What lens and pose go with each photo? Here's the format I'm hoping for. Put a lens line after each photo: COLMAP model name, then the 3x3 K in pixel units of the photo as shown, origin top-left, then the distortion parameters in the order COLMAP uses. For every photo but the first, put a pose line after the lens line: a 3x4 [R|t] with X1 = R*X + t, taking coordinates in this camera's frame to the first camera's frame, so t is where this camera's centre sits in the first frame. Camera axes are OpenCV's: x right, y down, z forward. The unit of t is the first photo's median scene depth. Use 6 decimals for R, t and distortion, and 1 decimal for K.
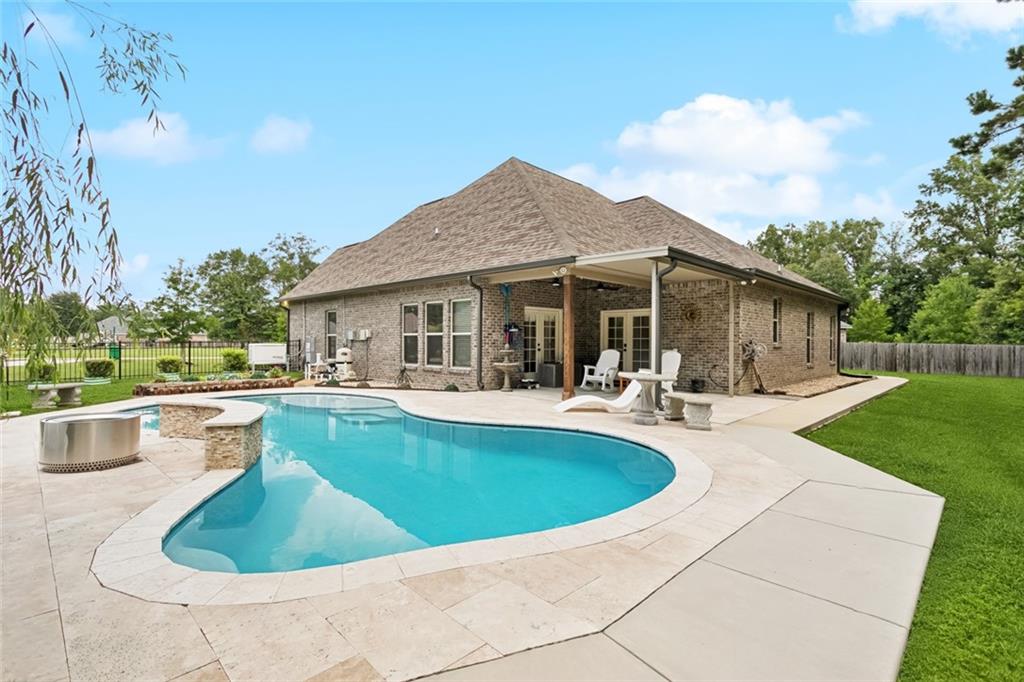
lens RADIAL K [[487.4, 0, 512.5], [0, 487.4, 341.6], [0, 0, 1]] dist [0.002429, 0.000311]
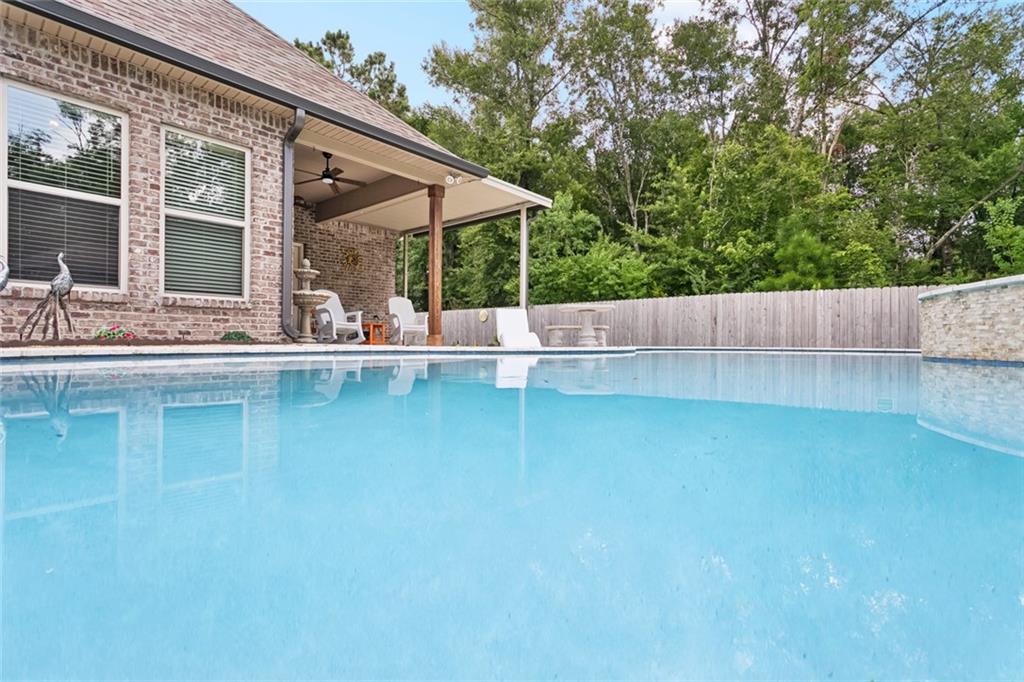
lens RADIAL K [[487.4, 0, 511.7], [0, 487.4, 342.4], [0, 0, 1]] dist [0.002429, 0.000311]
pose [[-0.035642, -0.005560, 0.999349, -0.545718], [-0.006607, 0.999964, 0.005328, 0.090418], [-0.999343, -0.006412, -0.035678, 0.737215]]
